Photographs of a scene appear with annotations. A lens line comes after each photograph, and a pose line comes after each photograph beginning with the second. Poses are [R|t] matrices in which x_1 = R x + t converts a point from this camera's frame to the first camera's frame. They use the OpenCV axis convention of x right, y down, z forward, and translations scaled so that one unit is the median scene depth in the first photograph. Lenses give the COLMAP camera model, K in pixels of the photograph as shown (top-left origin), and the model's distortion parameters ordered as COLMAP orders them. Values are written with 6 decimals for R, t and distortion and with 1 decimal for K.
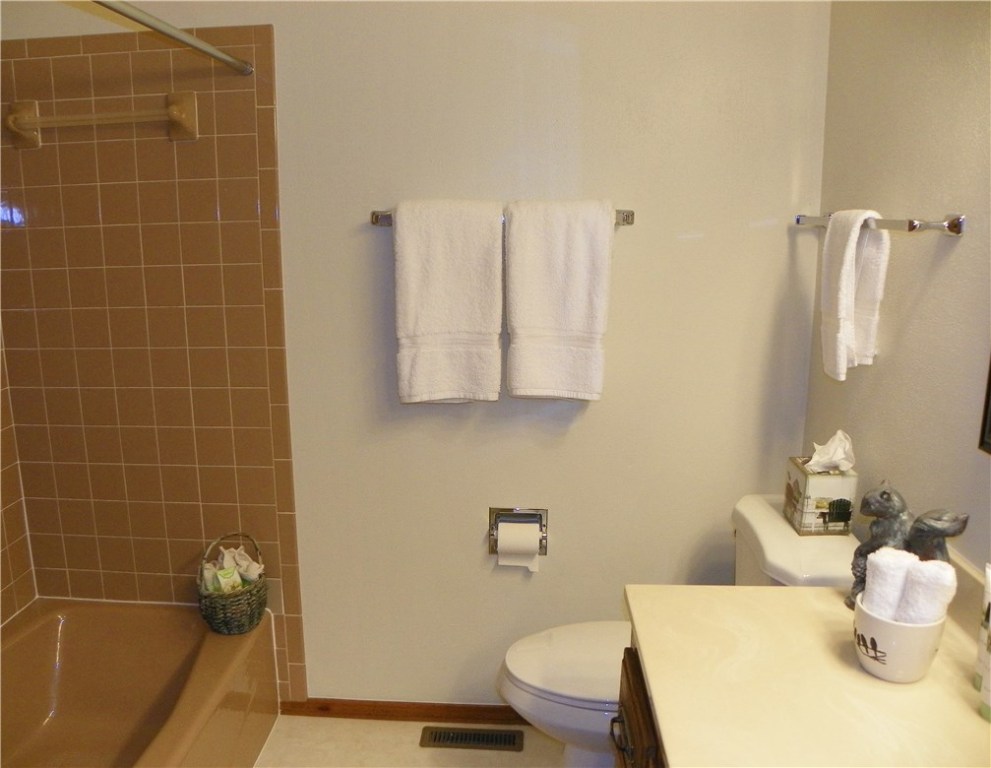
lens RADIAL K [[854.1, 0, 495.5], [0, 854.1, 384.0], [0, 0, 1]] dist [-0.123777, 0.085600]
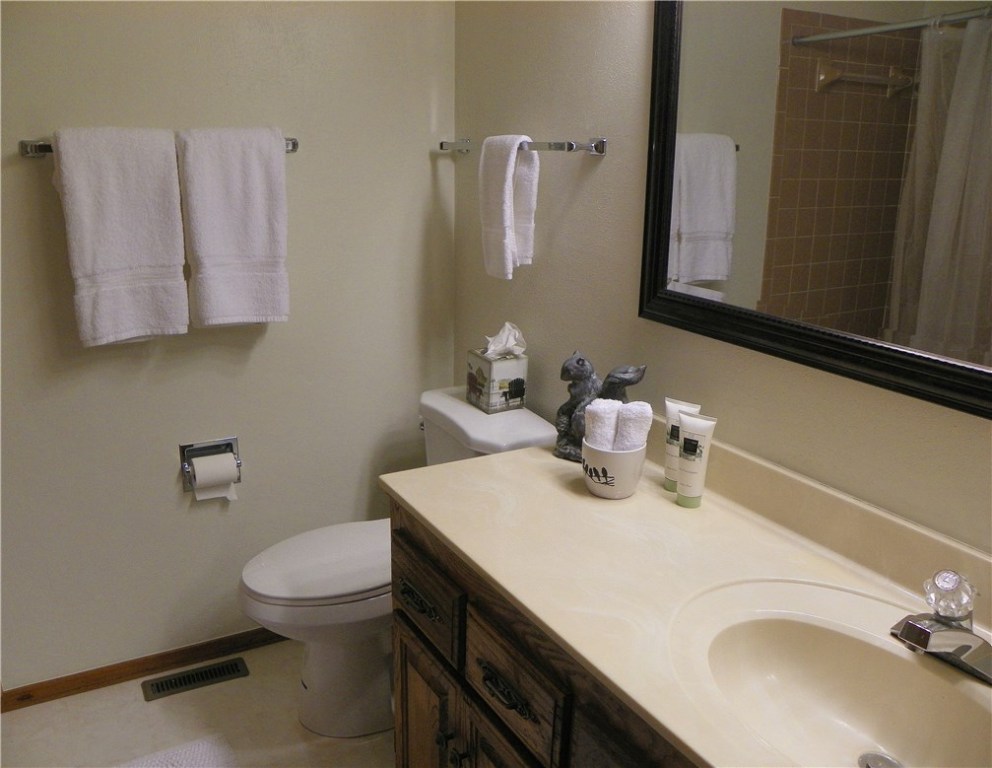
lens RADIAL K [[854.9, 0, 496.0], [0, 854.9, 384.0], [0, 0, 1]] dist [-0.123777, 0.085600]
pose [[0.836523, -0.140291, 0.529668, -0.260291], [0.102286, 0.989657, 0.100582, 0.018615], [-0.538301, -0.029961, 0.842220, -0.017656]]
